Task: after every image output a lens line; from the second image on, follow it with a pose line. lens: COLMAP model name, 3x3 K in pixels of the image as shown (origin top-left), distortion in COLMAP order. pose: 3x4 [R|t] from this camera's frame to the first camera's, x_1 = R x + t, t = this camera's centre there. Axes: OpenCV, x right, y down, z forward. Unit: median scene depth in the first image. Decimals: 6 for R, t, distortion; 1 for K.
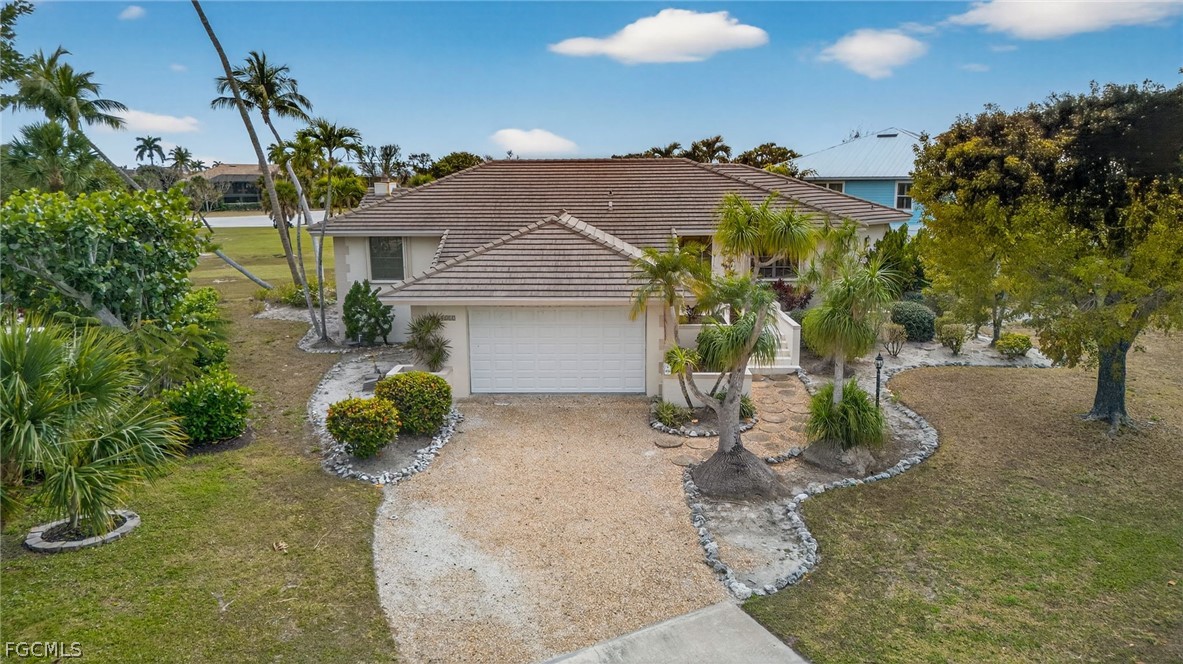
lens RADIAL K [[832.8, 0, 595.2], [0, 832.8, 327.7], [0, 0, 1]] dist [0.090857, -0.081735]
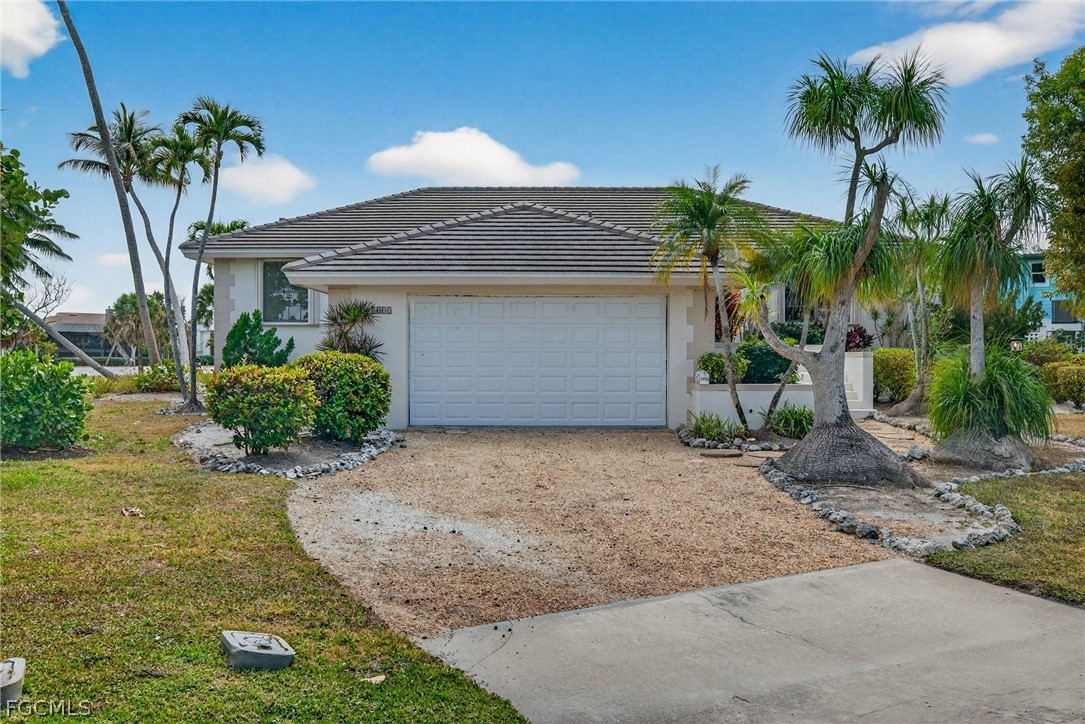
lens RADIAL K [[1054.2, 0, 547.8], [0, 1054.2, 338.9], [0, 0, 1]] dist [0.005889, 0.017972]
pose [[0.999667, 0.004404, 0.025414, -0.075403], [0.000558, 0.981391, -0.192022, 0.222399], [-0.025786, 0.191972, 0.981062, 0.178675]]
